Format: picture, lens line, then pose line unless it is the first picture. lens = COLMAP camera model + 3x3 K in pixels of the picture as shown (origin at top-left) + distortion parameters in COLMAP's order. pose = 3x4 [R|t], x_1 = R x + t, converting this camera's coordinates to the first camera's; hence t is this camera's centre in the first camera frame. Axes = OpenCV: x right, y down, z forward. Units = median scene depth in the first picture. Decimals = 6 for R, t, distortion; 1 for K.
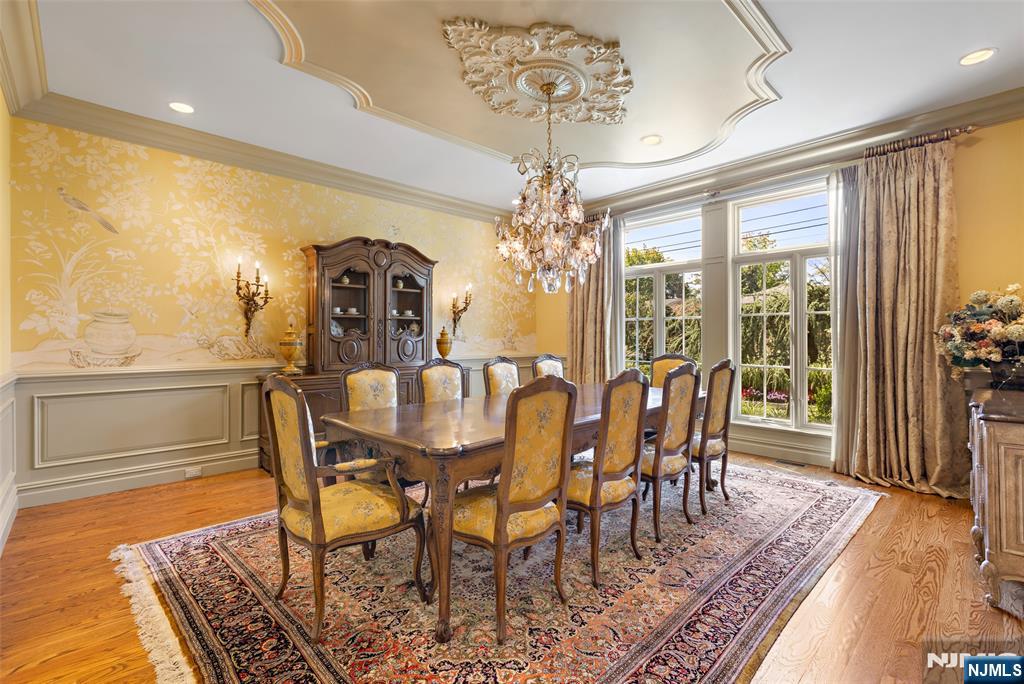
lens RADIAL K [[466.1, 0, 512.0], [0, 466.1, 341.1], [0, 0, 1]] dist [0.005831, 0.000271]
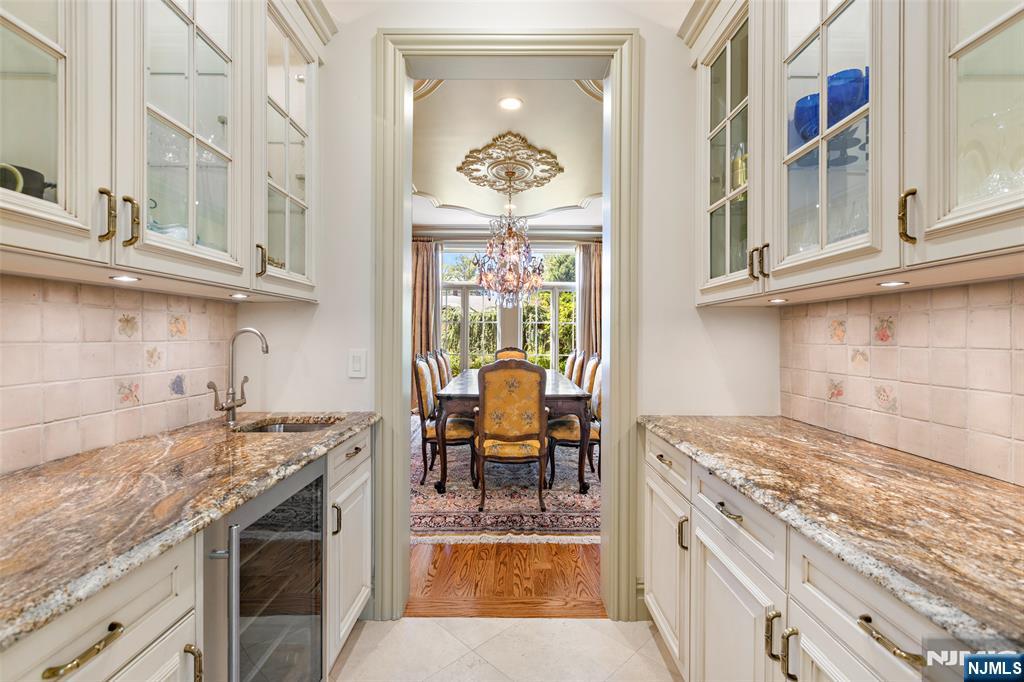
lens RADIAL K [[466.1, 0, 517.8], [0, 466.1, 340.0], [0, 0, 1]] dist [0.005831, 0.000271]
pose [[0.680927, 0.001028, 0.732351, -1.223723], [-0.004693, 0.999985, 0.002960, -0.000136], [-0.732336, -0.005453, 0.680921, -0.079949]]
